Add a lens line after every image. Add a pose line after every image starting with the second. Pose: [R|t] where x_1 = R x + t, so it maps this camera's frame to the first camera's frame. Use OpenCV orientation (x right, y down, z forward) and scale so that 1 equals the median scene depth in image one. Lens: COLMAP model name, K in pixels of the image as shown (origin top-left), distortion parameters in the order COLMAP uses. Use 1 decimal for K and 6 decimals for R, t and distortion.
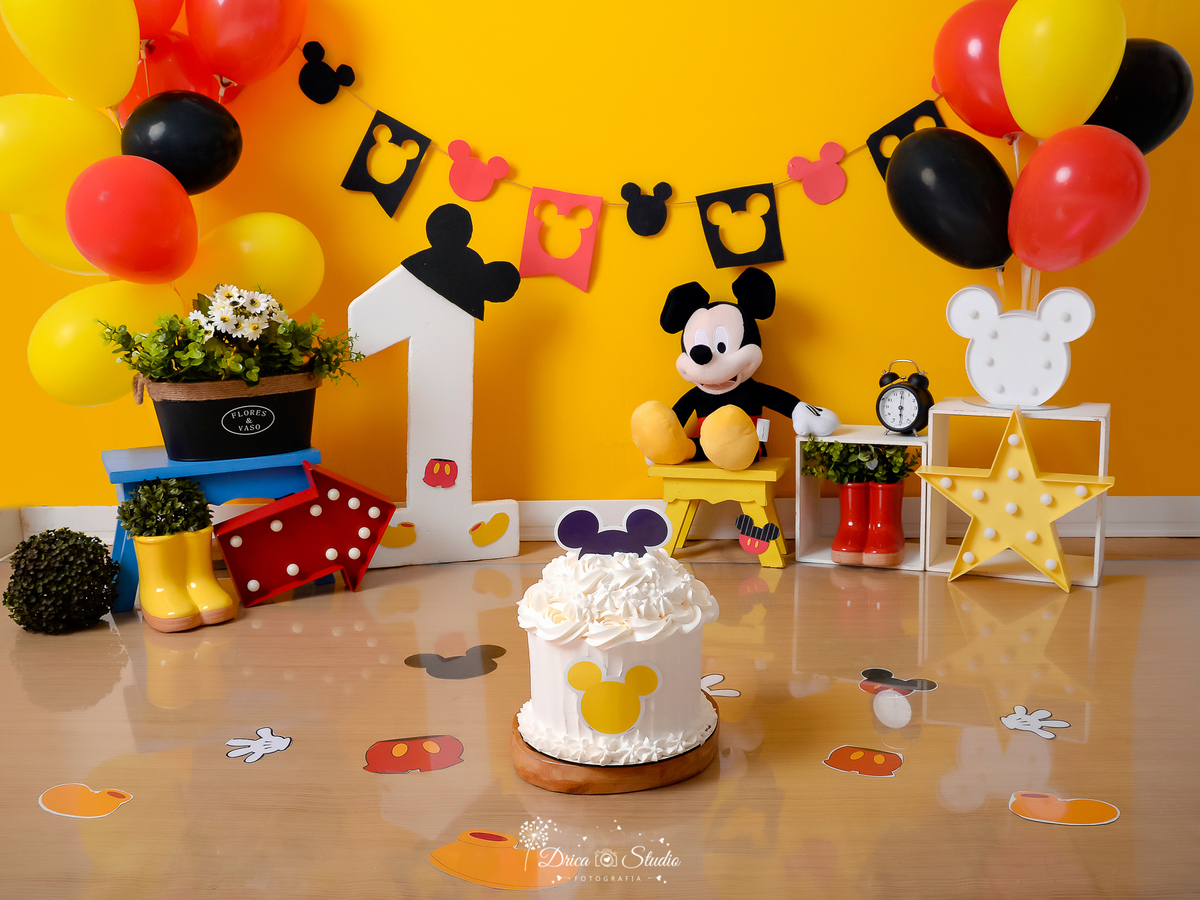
lens RADIAL K [[1165.0, 0, 599.8], [0, 1165.0, 452.6], [0, 0, 1]] dist [-0.017538, 0.000000]
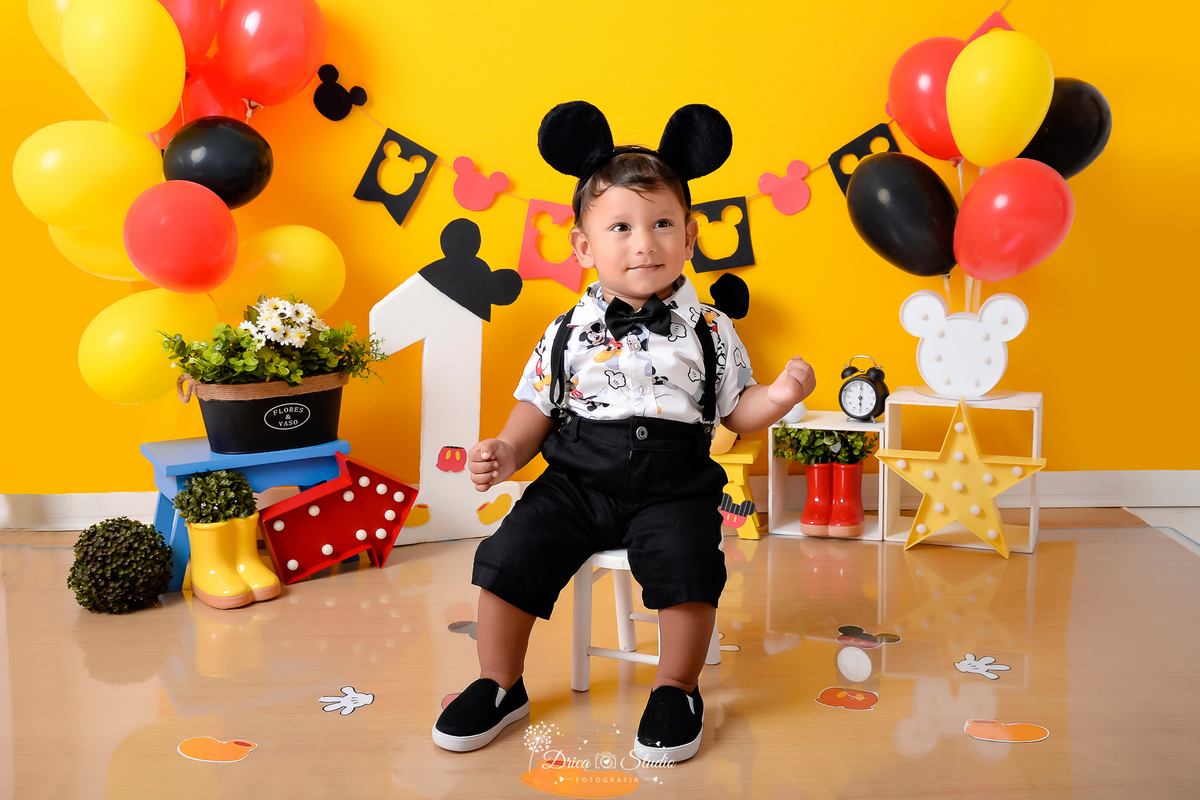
lens RADIAL K [[1271.1, 0, 597.9], [0, 1271.1, 402.5], [0, 0, 1]] dist [0.055840, 0.000000]
pose [[0.997338, -0.009149, 0.072341, -0.090771], [0.009306, 0.999955, -0.001829, -0.034952], [-0.072321, 0.002497, 0.997378, -0.231828]]
